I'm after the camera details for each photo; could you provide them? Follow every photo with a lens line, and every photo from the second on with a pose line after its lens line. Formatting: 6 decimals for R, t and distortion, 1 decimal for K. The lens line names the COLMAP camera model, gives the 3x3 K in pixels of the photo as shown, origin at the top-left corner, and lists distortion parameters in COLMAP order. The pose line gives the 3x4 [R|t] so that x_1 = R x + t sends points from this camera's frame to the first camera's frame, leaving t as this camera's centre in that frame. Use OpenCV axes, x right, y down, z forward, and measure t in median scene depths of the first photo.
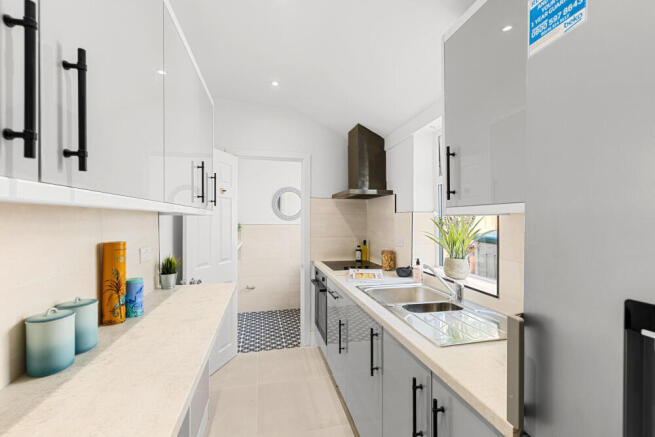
lens RADIAL K [[290.6, 0, 327.8], [0, 290.6, 219.2], [0, 0, 1]] dist [0.002719, 0.000125]
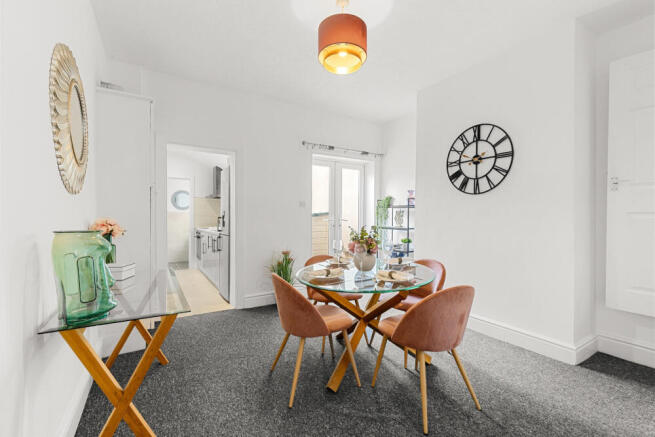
lens RADIAL K [[290.6, 0, 329.2], [0, 290.6, 216.2], [0, 0, 1]] dist [0.002719, 0.000125]
pose [[0.939992, 0.003689, 0.341176, 0.109456], [-0.003304, 0.999993, -0.001710, 0.047268], [-0.341180, 0.000480, 0.939998, -1.018833]]
